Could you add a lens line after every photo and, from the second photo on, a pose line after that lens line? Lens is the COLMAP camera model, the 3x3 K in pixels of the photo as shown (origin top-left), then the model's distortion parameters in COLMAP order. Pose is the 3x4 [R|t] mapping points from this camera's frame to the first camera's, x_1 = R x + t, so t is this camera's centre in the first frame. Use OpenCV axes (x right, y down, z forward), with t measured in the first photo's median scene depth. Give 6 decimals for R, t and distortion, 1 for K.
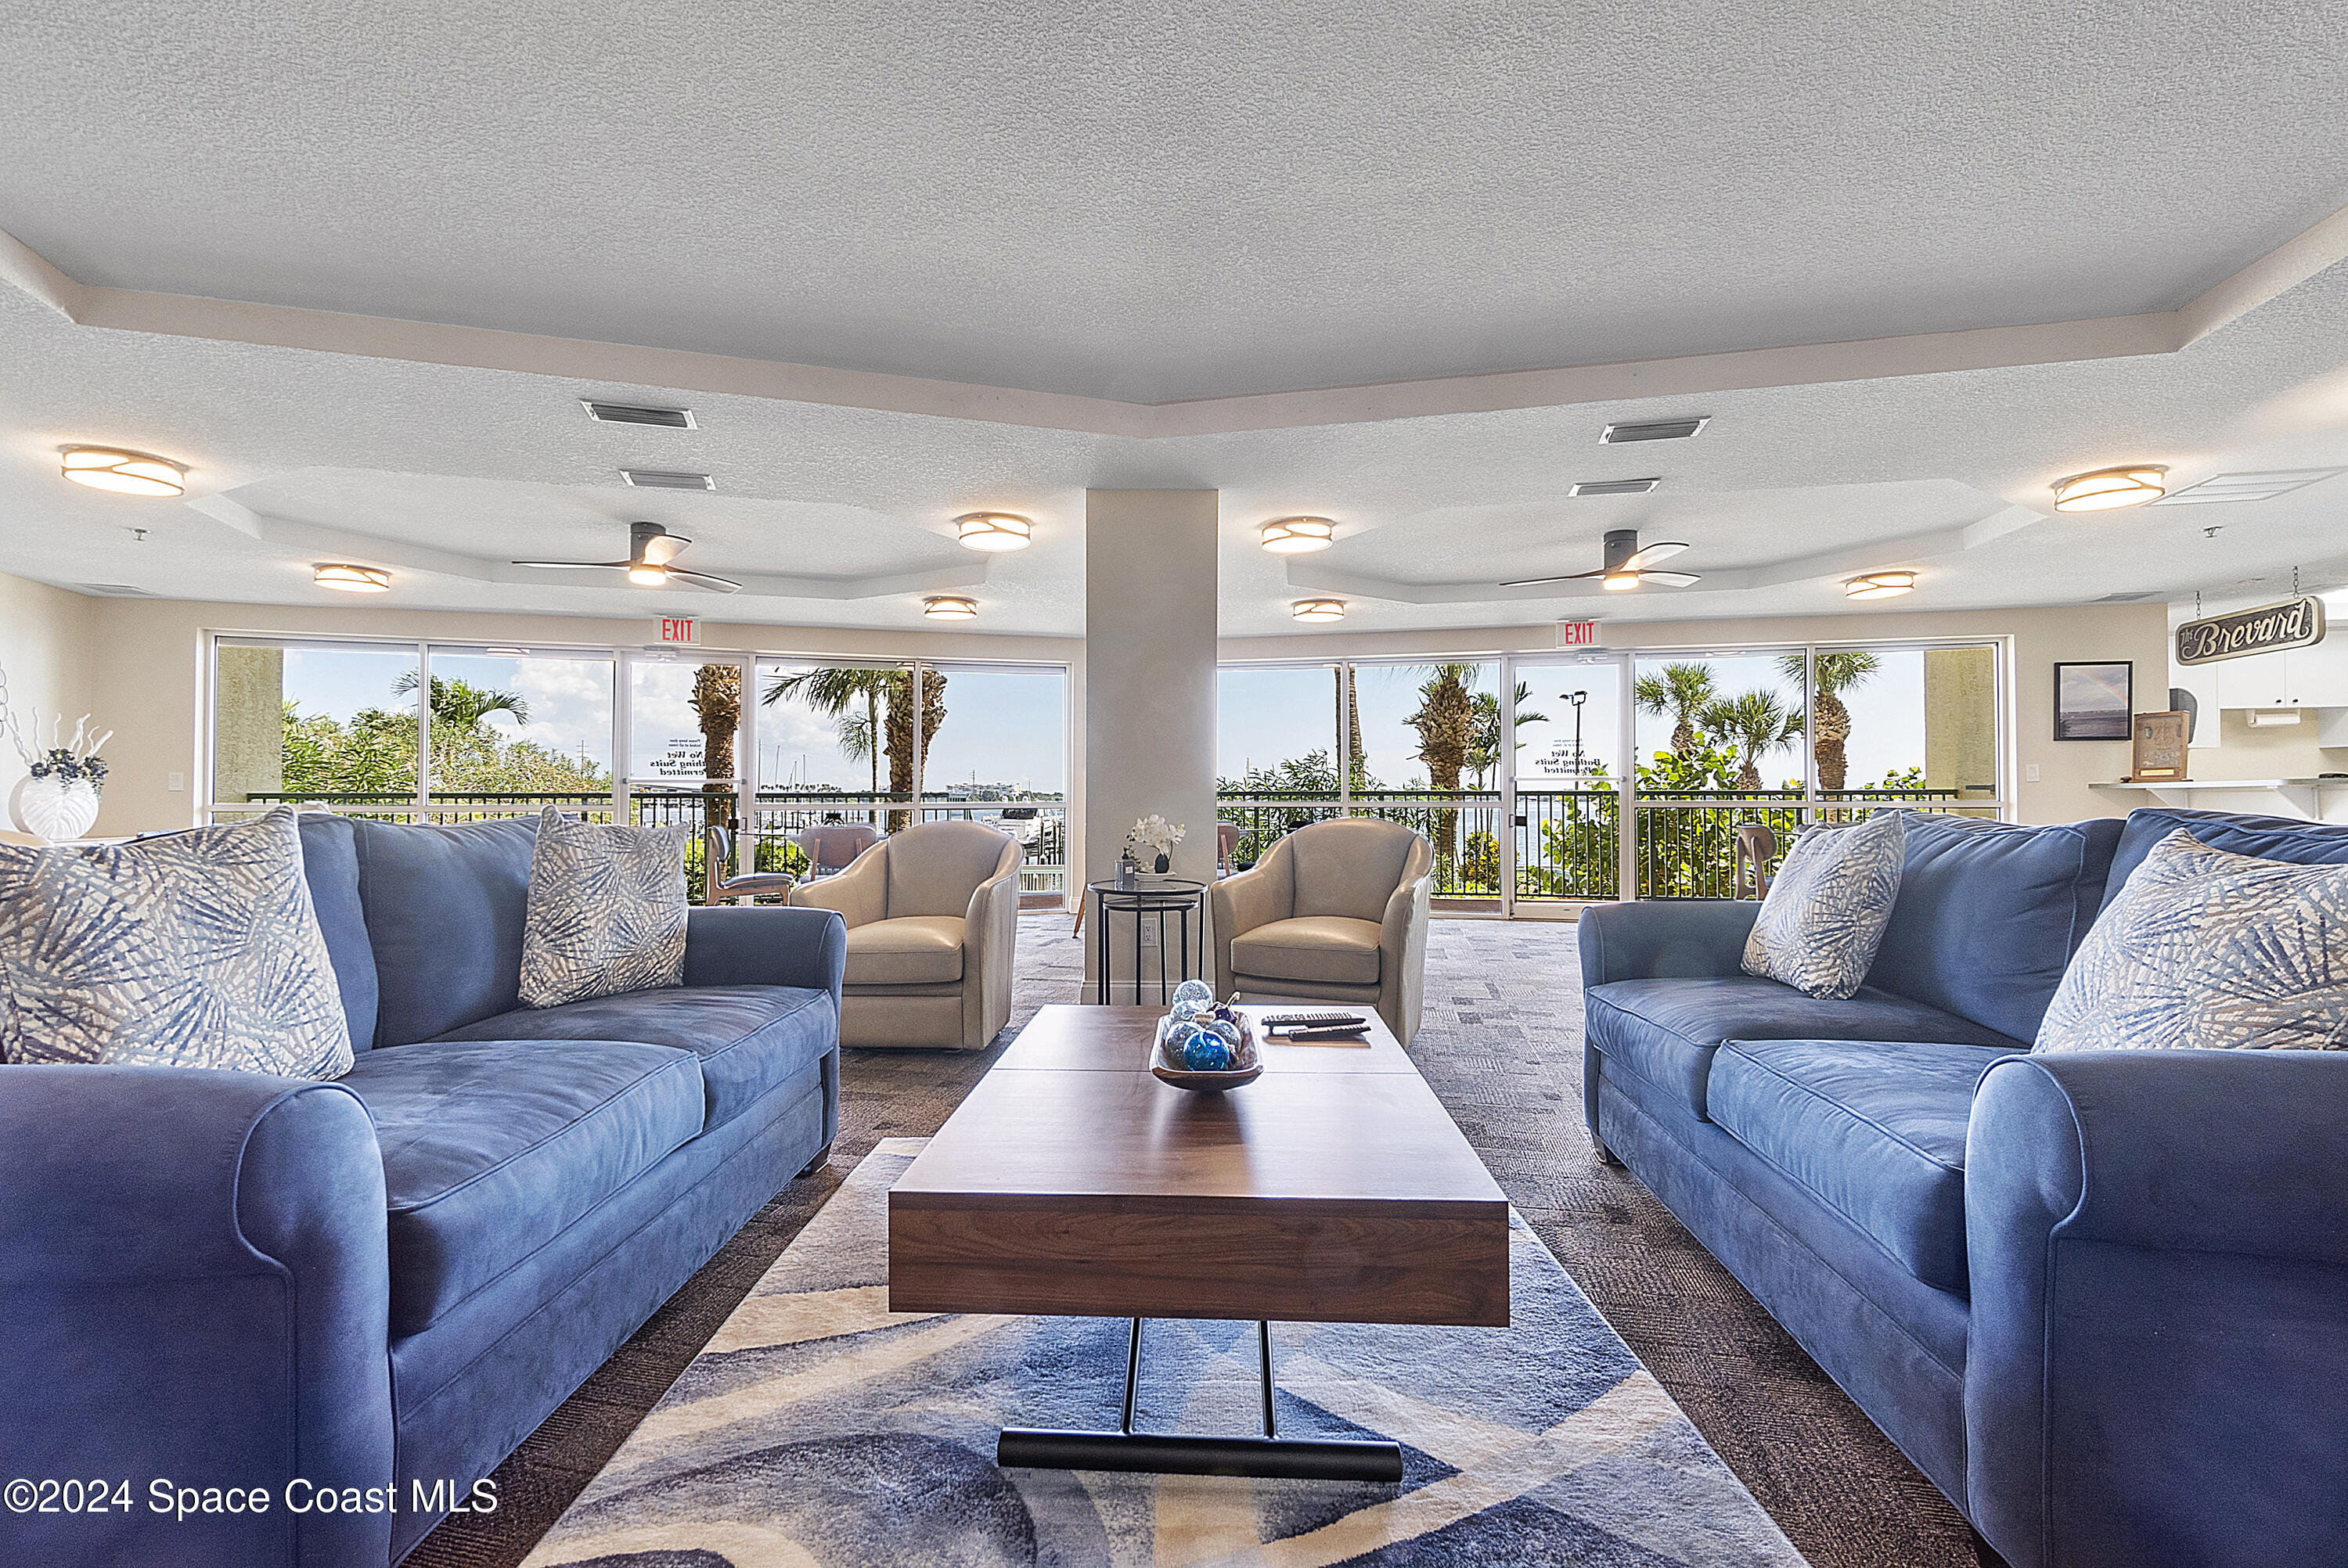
lens RADIAL K [[1054.1, 0, 1145.7], [0, 1054.1, 786.2], [0, 0, 1]] dist [0.001915, 0.000347]
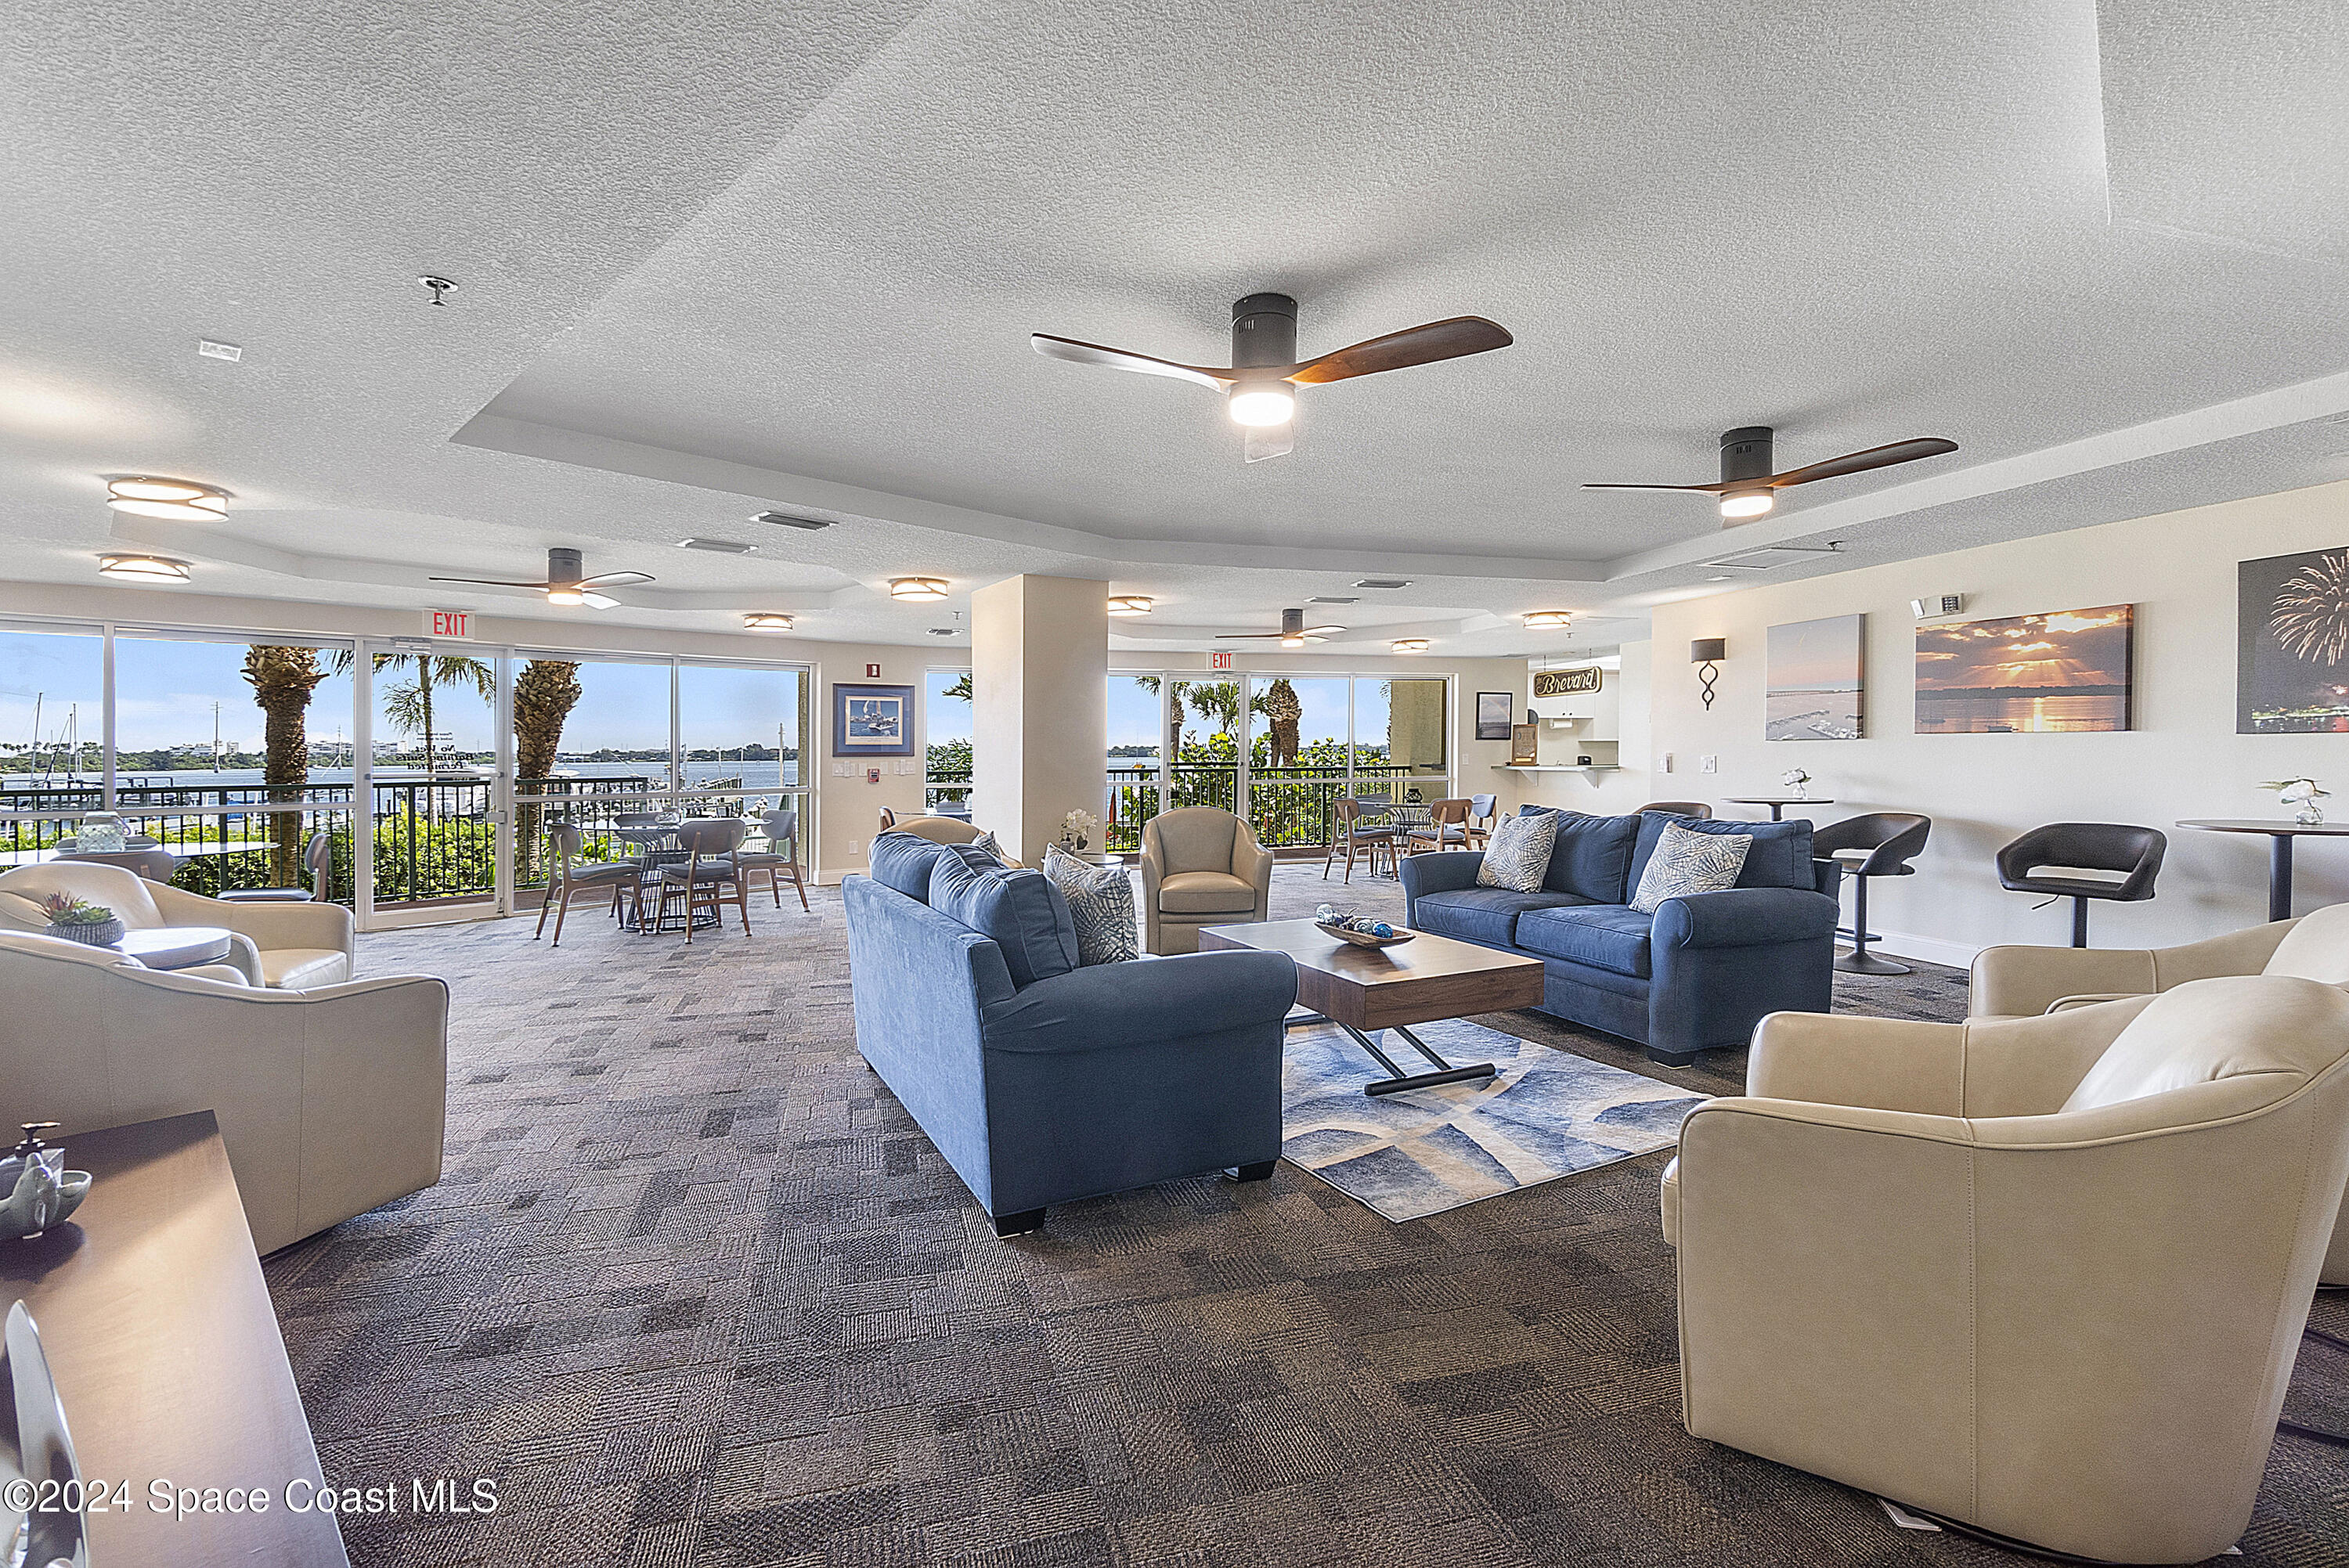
lens RADIAL K [[1054.6, 0, 1146.2], [0, 1054.6, 786.2], [0, 0, 1]] dist [0.001915, 0.000347]
pose [[0.877508, -0.020322, 0.479132, -0.421319], [0.000843, 0.999166, 0.040833, -0.044350], [-0.479562, -0.035427, 0.876793, -0.212105]]
